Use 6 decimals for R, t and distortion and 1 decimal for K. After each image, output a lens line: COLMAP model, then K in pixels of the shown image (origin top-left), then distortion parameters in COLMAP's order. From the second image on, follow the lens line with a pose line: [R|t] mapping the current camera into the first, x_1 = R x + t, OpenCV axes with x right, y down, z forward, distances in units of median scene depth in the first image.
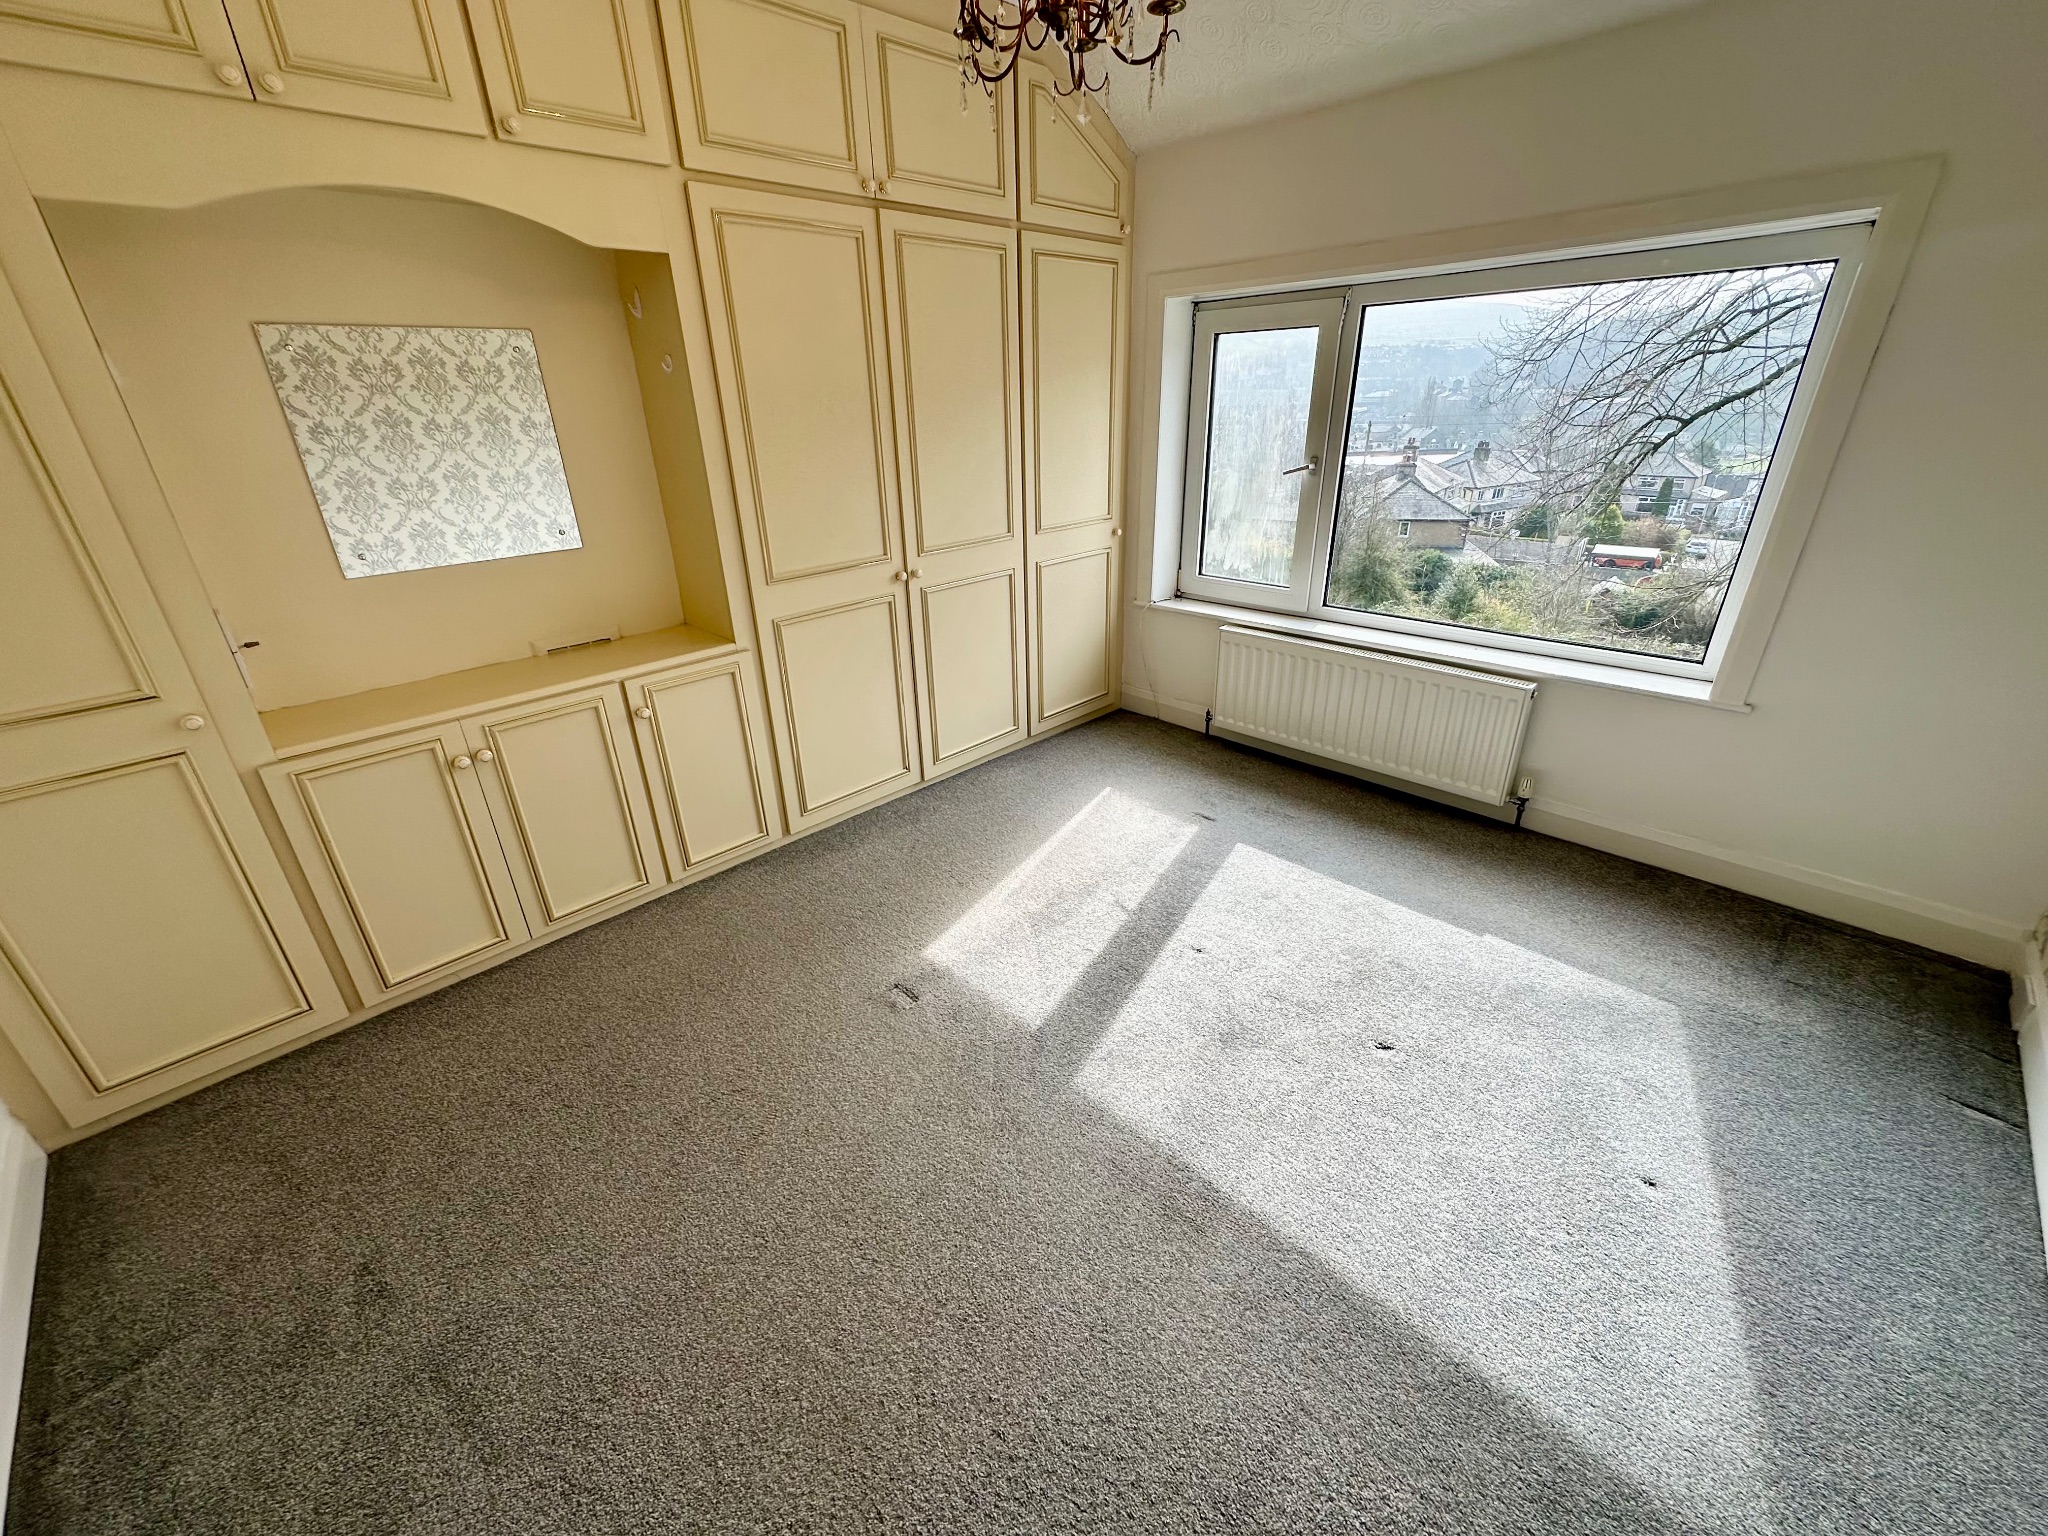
lens RADIAL K [[816.5, 0, 1028.9], [0, 816.5, 769.5], [0, 0, 1]] dist [-0.002570, 0.000279]
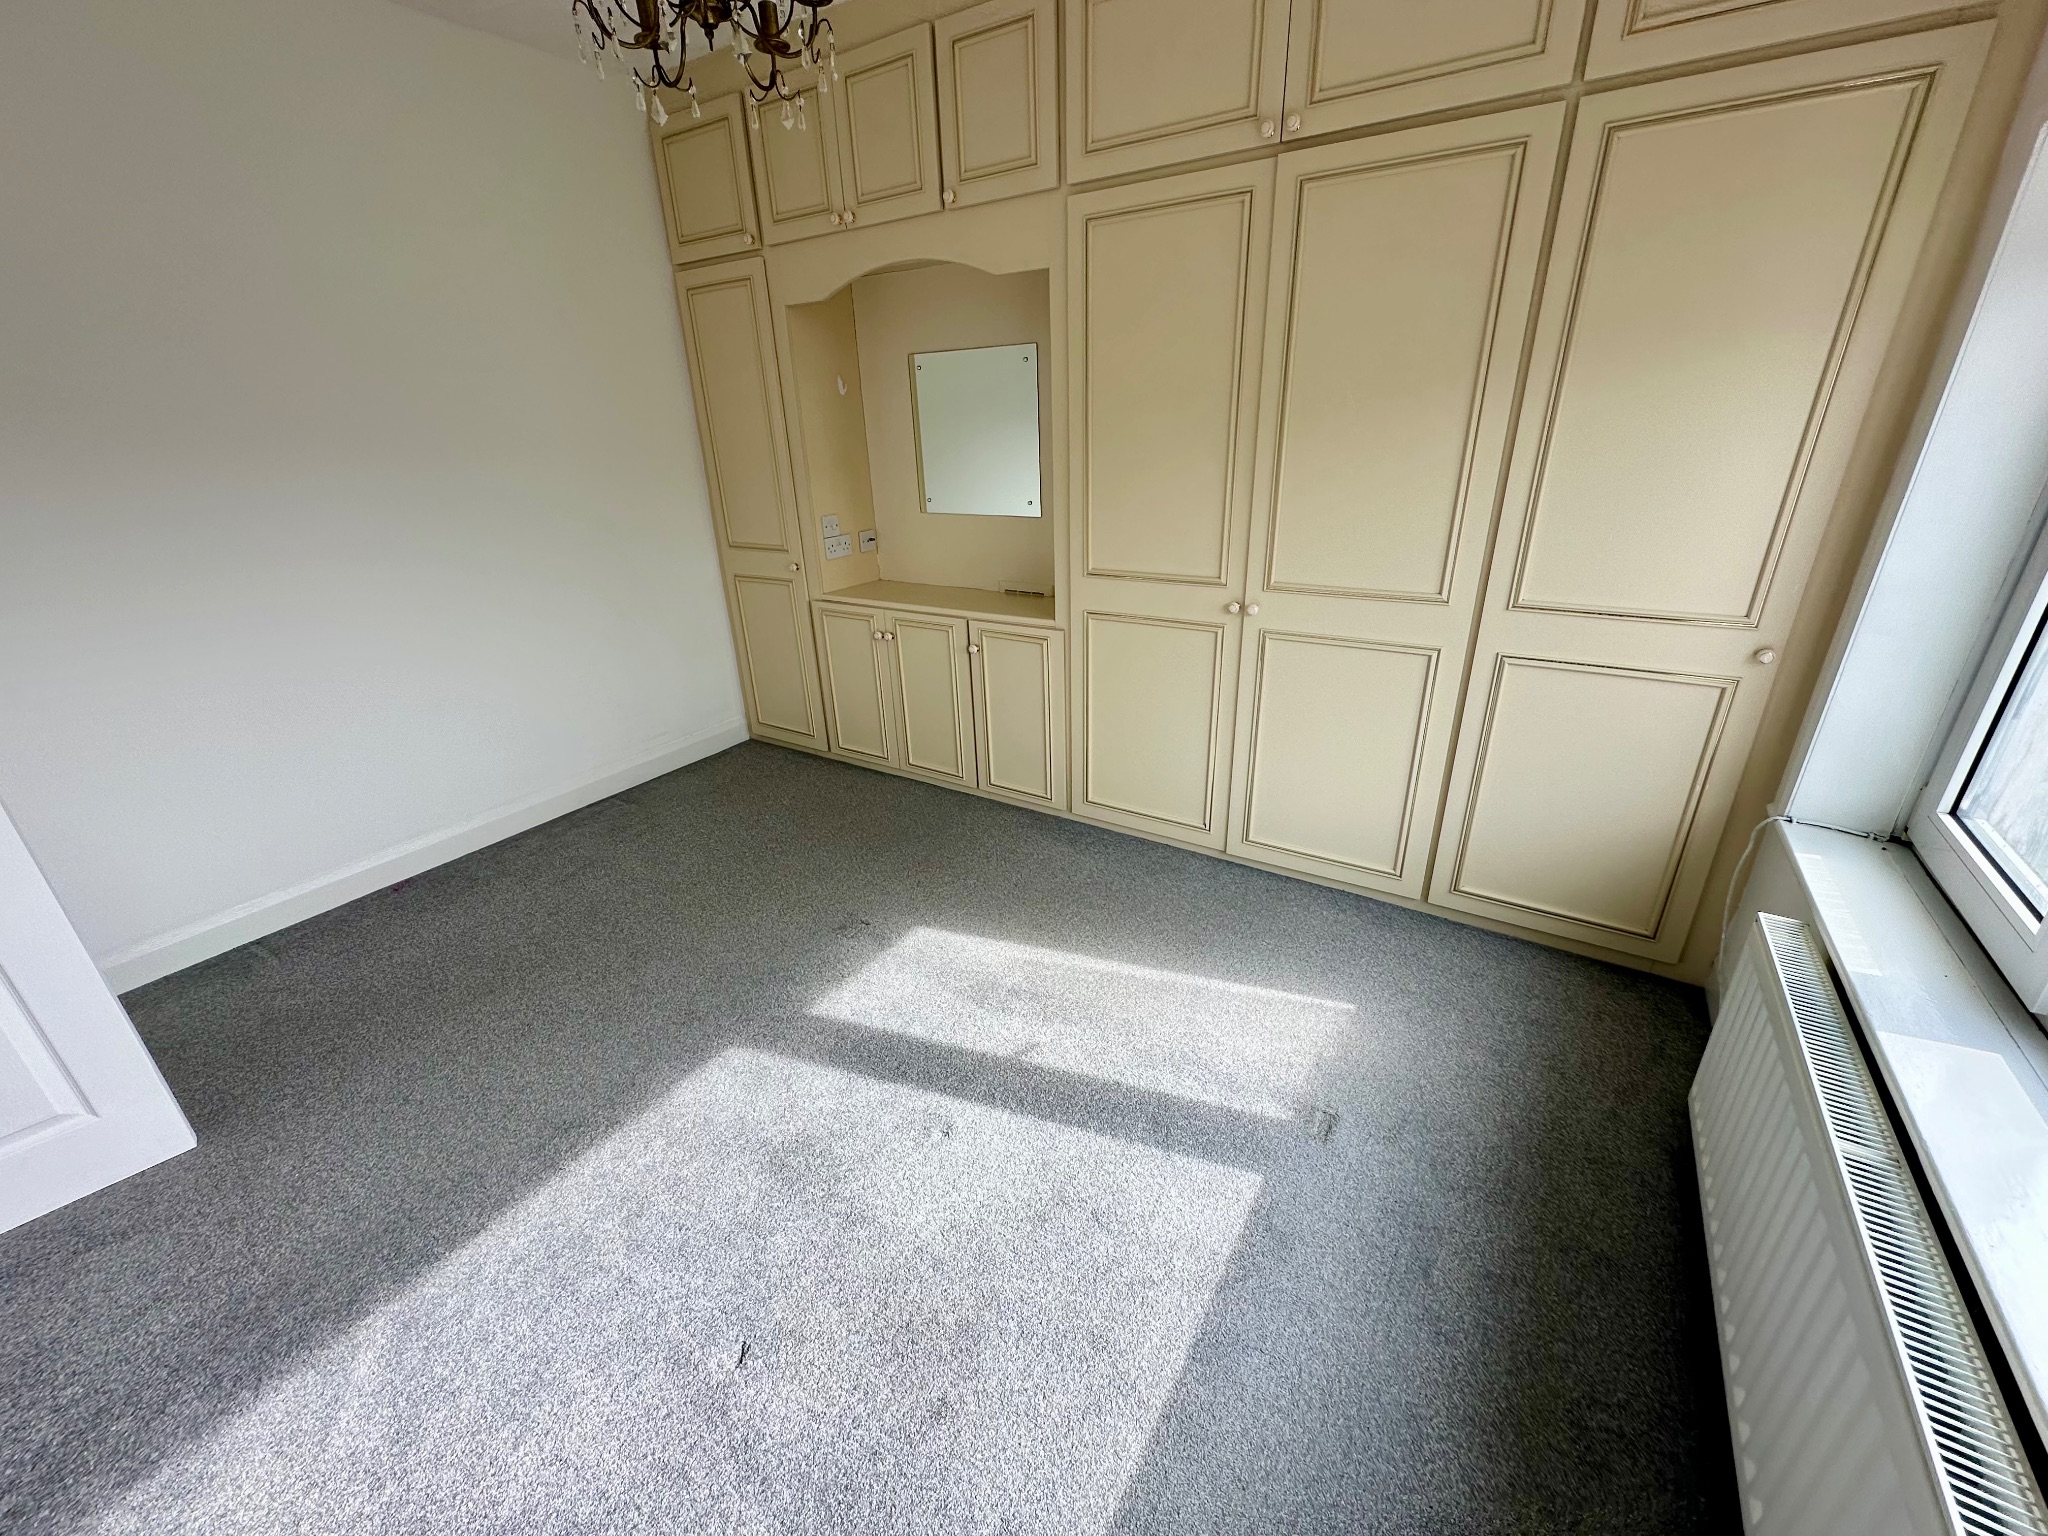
lens RADIAL K [[816.5, 0, 978.9], [0, 816.5, 766.9], [0, 0, 1]] dist [-0.002570, 0.000279]
pose [[0.192497, 0.415178, -0.889141, 0.675022], [-0.377973, 0.867546, 0.323264, -0.300431], [0.905583, 0.273844, 0.323926, 0.608074]]
